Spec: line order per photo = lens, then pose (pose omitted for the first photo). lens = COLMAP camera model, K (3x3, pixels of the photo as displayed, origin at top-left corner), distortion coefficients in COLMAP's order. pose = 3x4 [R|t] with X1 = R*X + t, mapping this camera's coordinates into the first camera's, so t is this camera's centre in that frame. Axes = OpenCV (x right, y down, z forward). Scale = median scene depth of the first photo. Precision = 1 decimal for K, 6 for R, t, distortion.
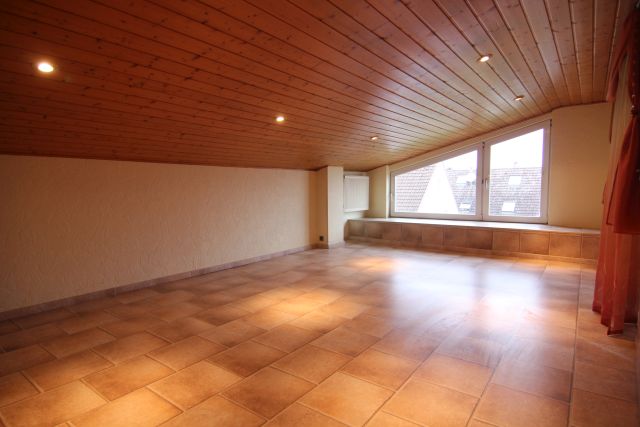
lens RADIAL K [[361.2, 0, 321.4], [0, 361.2, 213.8], [0, 0, 1]] dist [-0.011893, -0.000474]
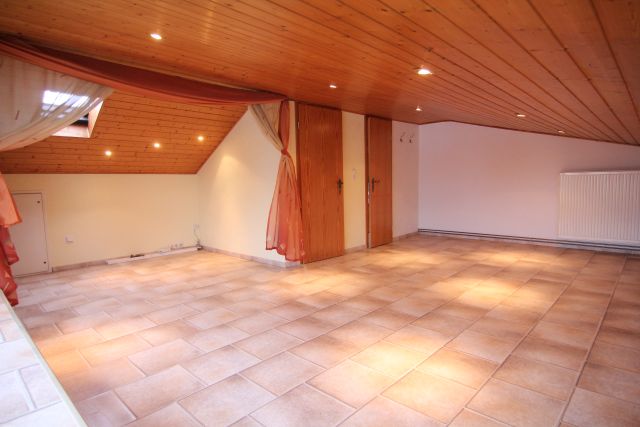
lens RADIAL K [[361.2, 0, 321.1], [0, 361.2, 212.8], [0, 0, 1]] dist [-0.011893, -0.000474]
pose [[-0.992438, 0.018019, 0.121421, 0.344395], [0.037210, 0.986785, 0.157703, -0.192312], [-0.116975, 0.161028, -0.979993, 2.287637]]
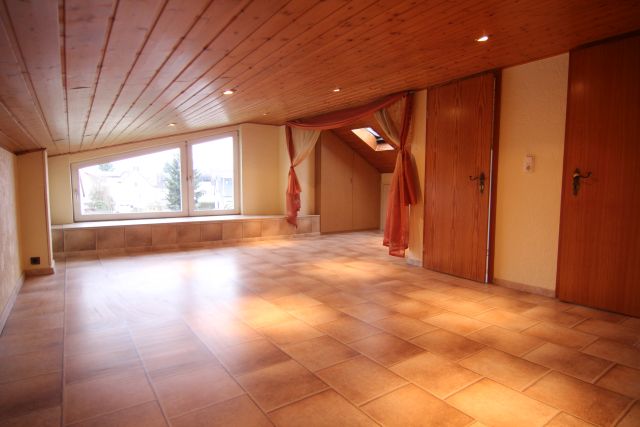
lens RADIAL K [[361.2, 0, 323.3], [0, 361.2, 216.2], [0, 0, 1]] dist [-0.011893, -0.000474]
pose [[0.311883, -0.071002, 0.947464, -0.898871], [0.064467, 0.996487, 0.053455, -0.024788], [-0.947931, 0.044408, 0.315365, 0.631364]]
